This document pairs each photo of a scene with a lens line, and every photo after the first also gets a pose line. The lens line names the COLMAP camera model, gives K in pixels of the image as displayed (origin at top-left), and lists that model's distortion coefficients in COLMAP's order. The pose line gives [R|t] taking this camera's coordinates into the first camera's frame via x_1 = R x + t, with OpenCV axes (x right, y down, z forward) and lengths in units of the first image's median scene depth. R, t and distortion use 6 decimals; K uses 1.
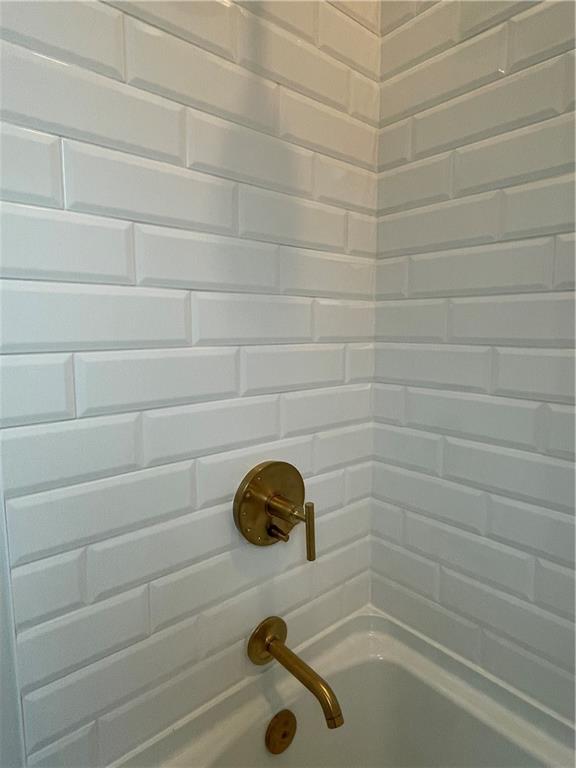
lens RADIAL K [[446.0, 0, 288.0], [0, 446.0, 384.0], [0, 0, 1]] dist [-0.003194, -0.000797]
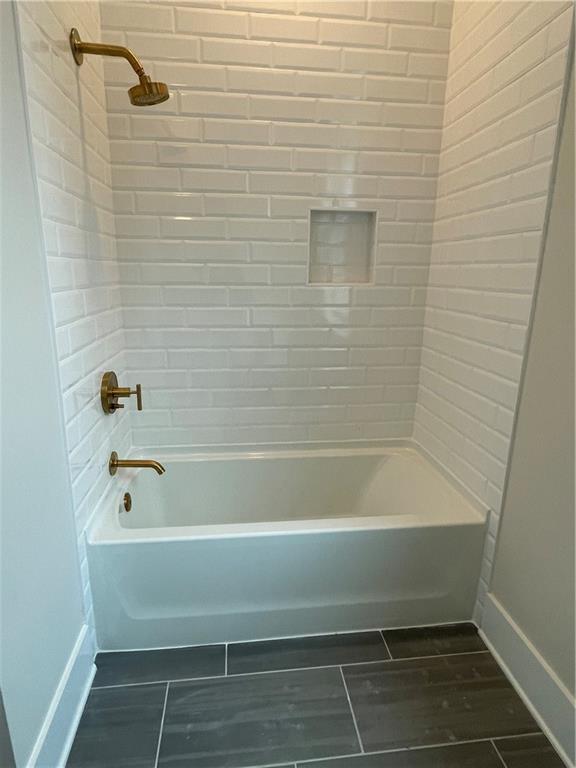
lens RADIAL K [[446.0, 0, 288.0], [0, 446.0, 384.0], [0, 0, 1]] dist [-0.003194, -0.000797]
pose [[0.564033, -0.194439, 0.802534, -1.238221], [0.083692, 0.980338, 0.178697, -0.062656], [-0.821500, -0.033625, 0.569216, -0.822250]]
